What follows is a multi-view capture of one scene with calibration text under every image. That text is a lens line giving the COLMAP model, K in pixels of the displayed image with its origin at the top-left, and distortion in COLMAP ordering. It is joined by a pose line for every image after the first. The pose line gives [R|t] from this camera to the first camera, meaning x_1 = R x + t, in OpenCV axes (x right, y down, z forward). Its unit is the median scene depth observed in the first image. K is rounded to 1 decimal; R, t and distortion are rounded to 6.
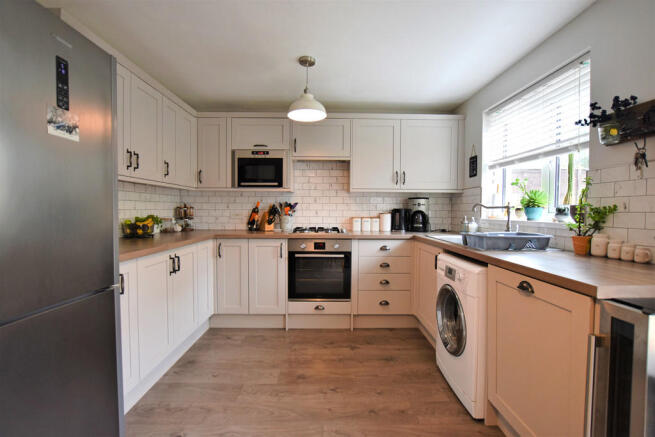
lens RADIAL K [[300.7, 0, 327.3], [0, 300.7, 217.9], [0, 0, 1]] dist [-0.023495, 0.000465]
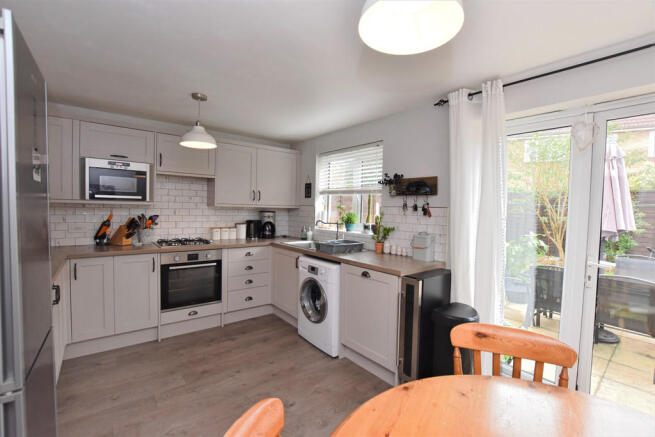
lens RADIAL K [[291.0, 0, 326.0], [0, 291.0, 219.3], [0, 0, 1]] dist [-0.020899, 0.000594]
pose [[0.787961, -0.009657, 0.615649, -0.294942], [-0.003506, 0.999790, 0.020171, -0.068068], [-0.615715, -0.018052, 0.787762, -0.129559]]
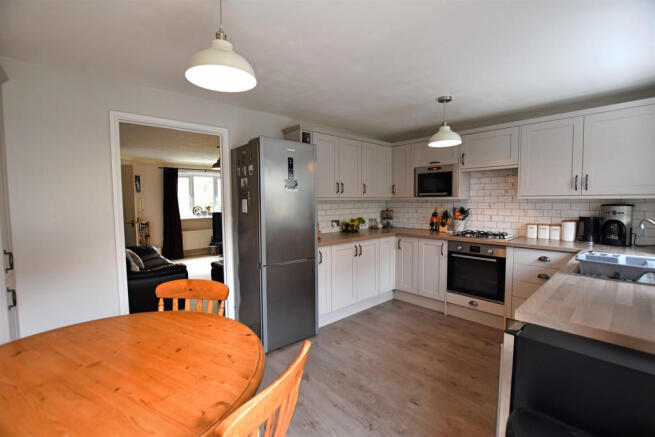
lens RADIAL K [[291.0, 0, 331.8], [0, 291.0, 217.8], [0, 0, 1]] dist [-0.020899, 0.000594]
pose [[0.668237, 0.035467, -0.743103, 0.422959], [-0.007114, 0.999122, 0.041289, -0.066297], [0.743914, -0.022305, 0.667903, -0.123747]]
